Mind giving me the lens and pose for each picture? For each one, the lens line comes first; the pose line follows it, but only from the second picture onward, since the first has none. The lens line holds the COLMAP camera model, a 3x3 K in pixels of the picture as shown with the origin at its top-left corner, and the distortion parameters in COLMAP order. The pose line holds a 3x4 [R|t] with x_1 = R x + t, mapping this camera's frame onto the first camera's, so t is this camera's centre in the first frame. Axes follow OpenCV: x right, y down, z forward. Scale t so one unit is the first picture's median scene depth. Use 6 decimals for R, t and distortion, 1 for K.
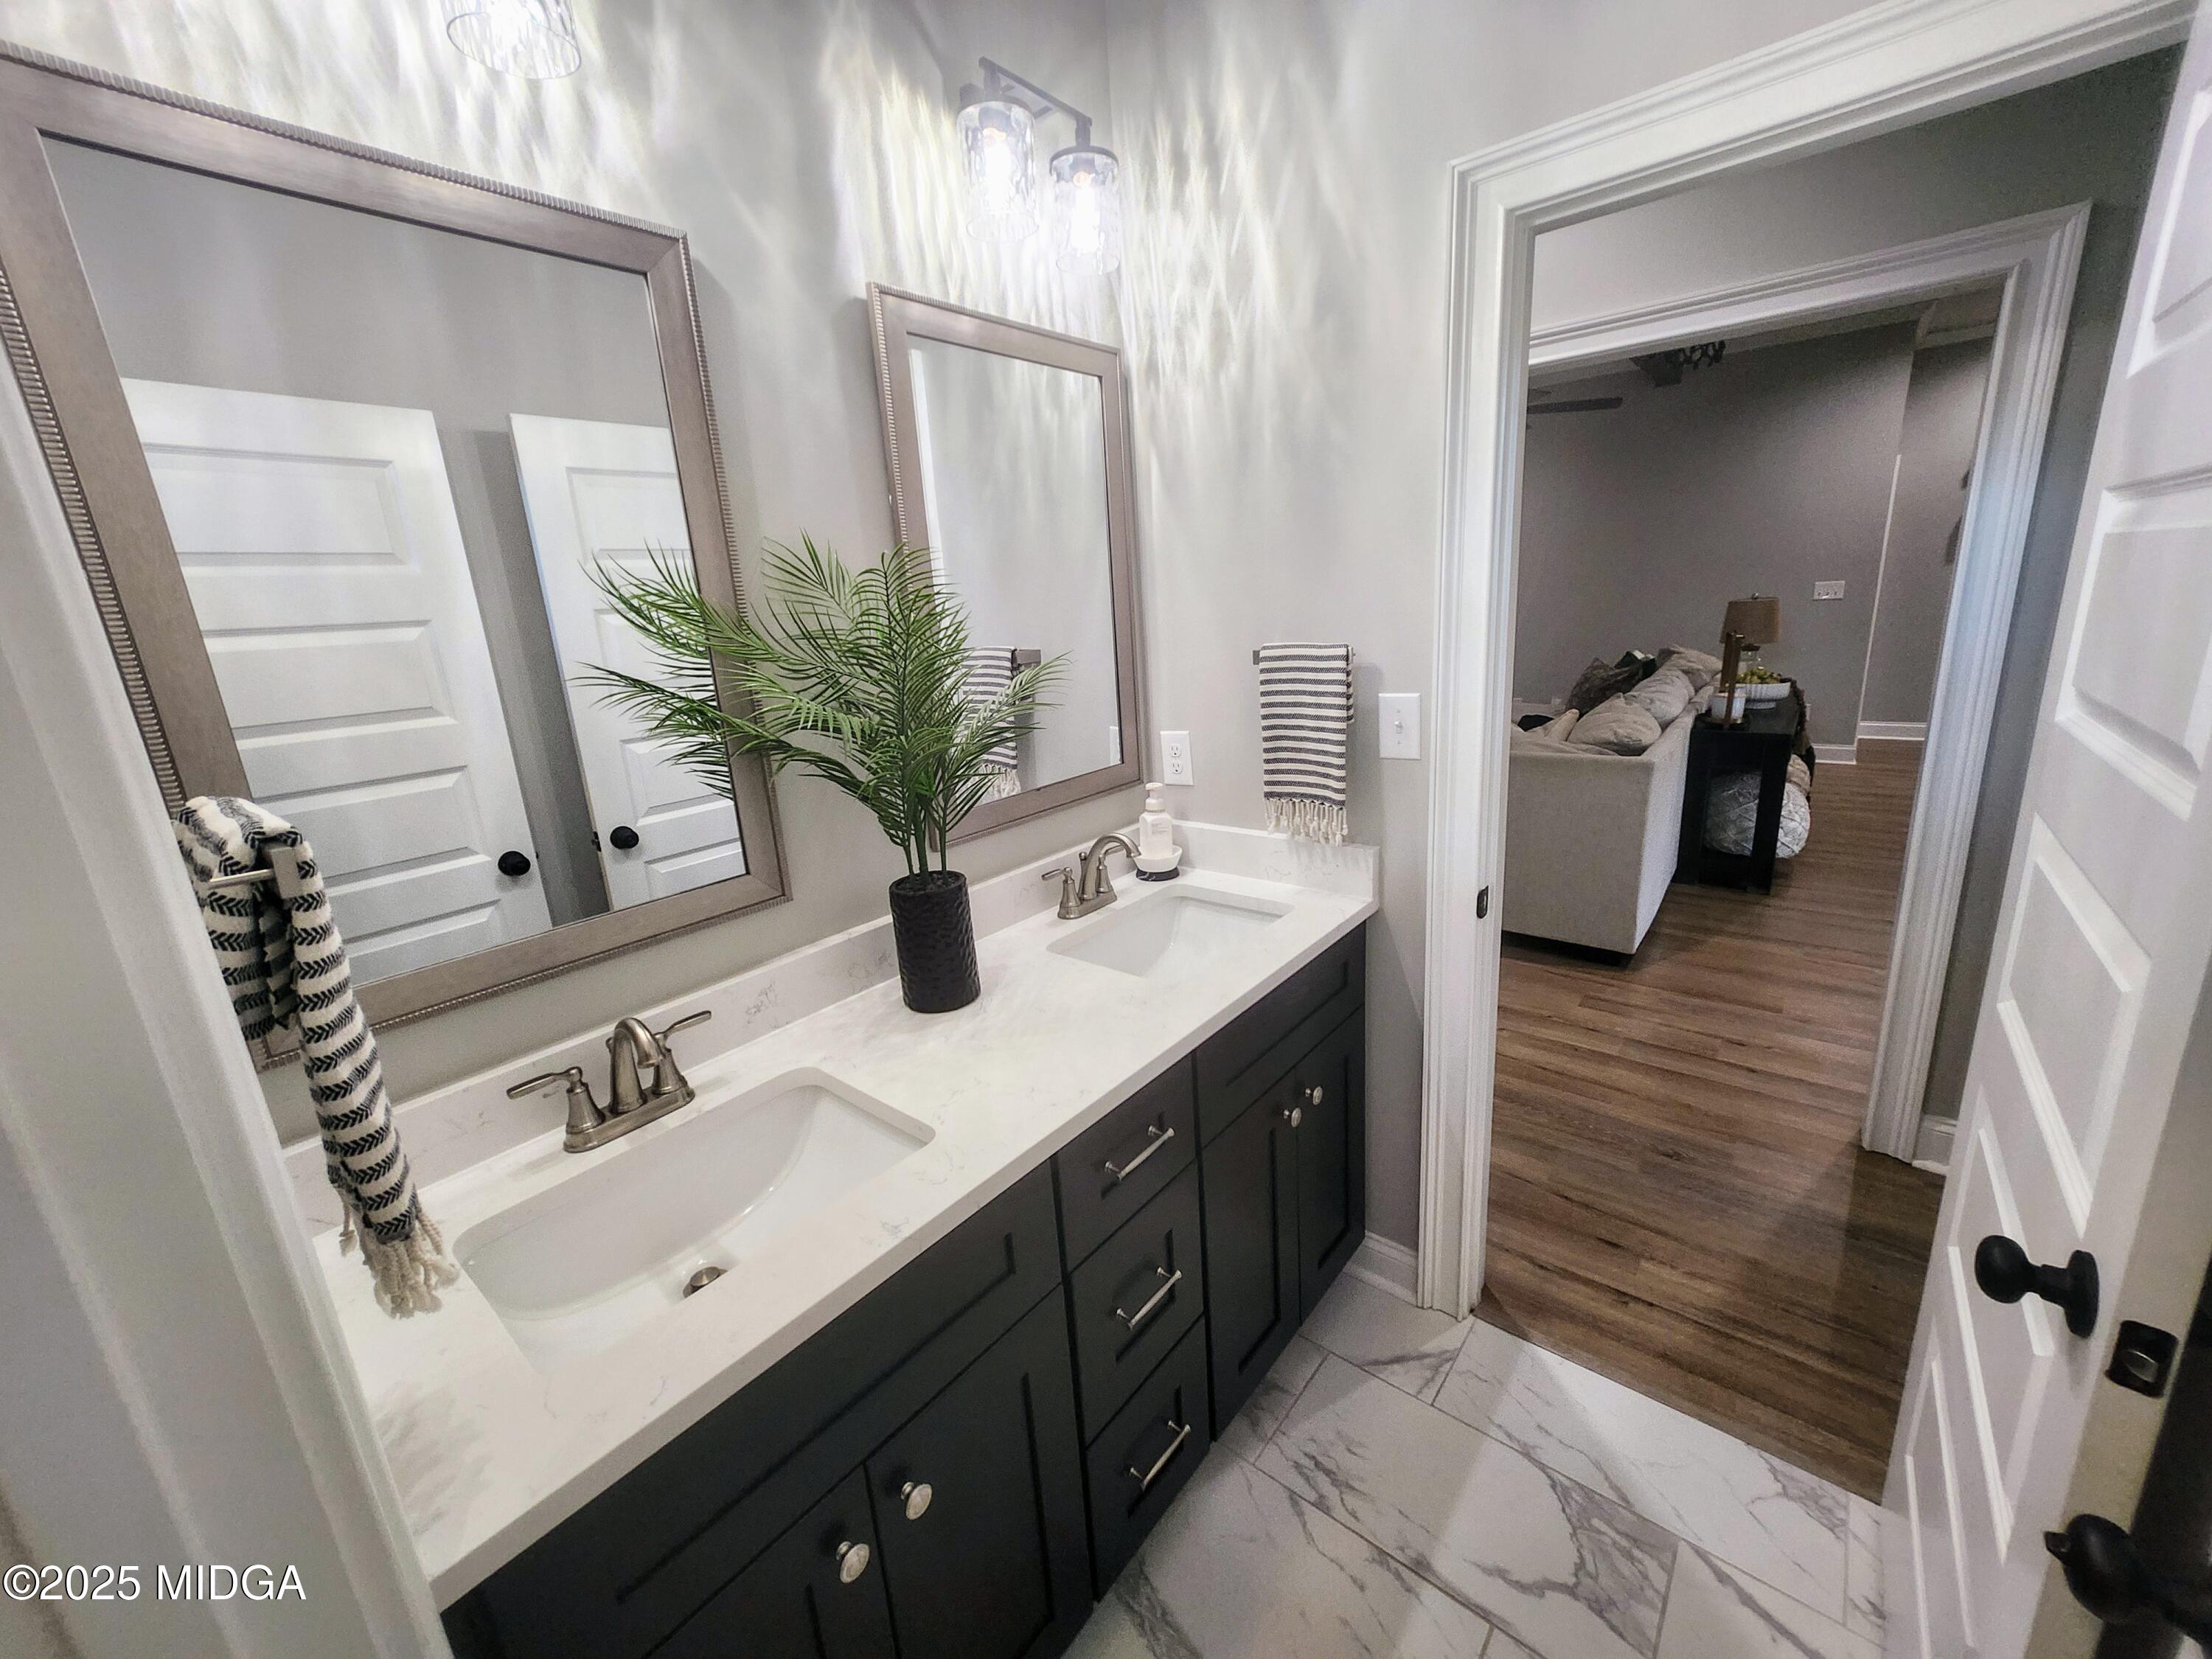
lens RADIAL K [[869.8, 0, 1091.5], [0, 869.8, 826.8], [0, 0, 1]] dist [0.006239, 0.001703]
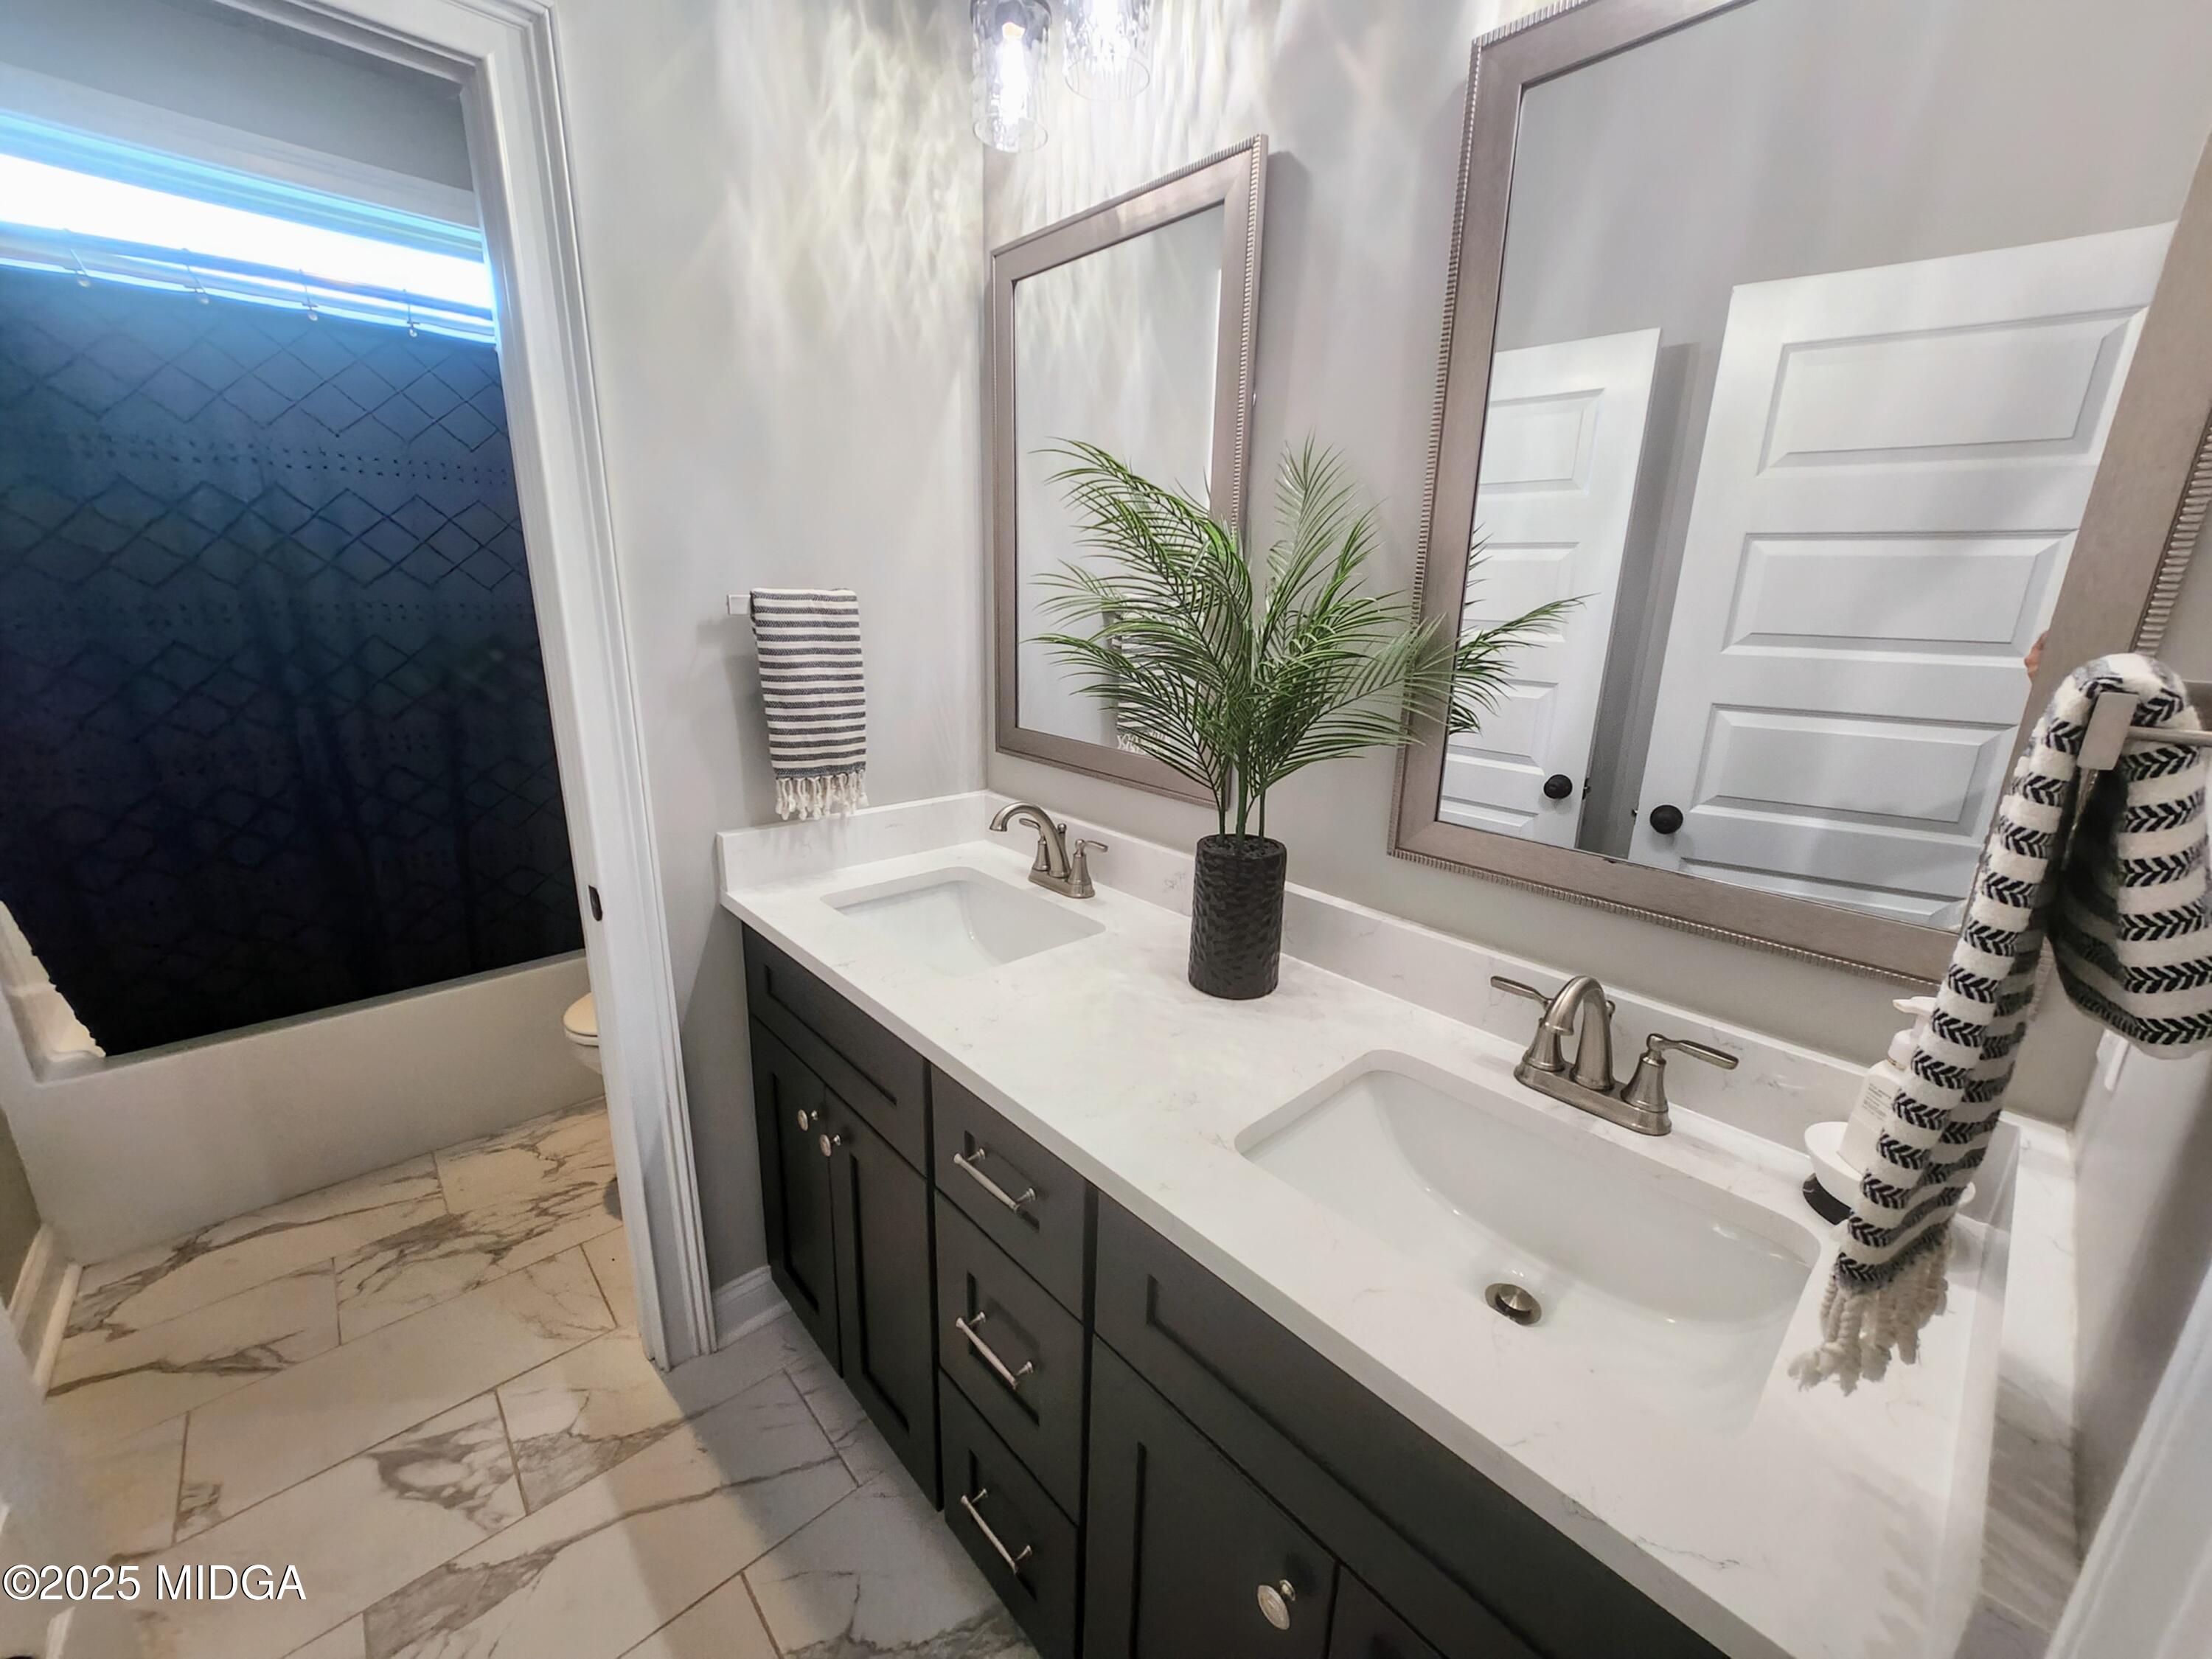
lens RADIAL K [[869.8, 0, 1098.6], [0, 869.8, 820.9], [0, 0, 1]] dist [0.006239, 0.001703]
pose [[-0.120532, 0.318995, -0.940061, 0.372006], [-0.264556, 0.902396, 0.340135, -0.126832], [0.956808, 0.289696, -0.024375, 0.526073]]
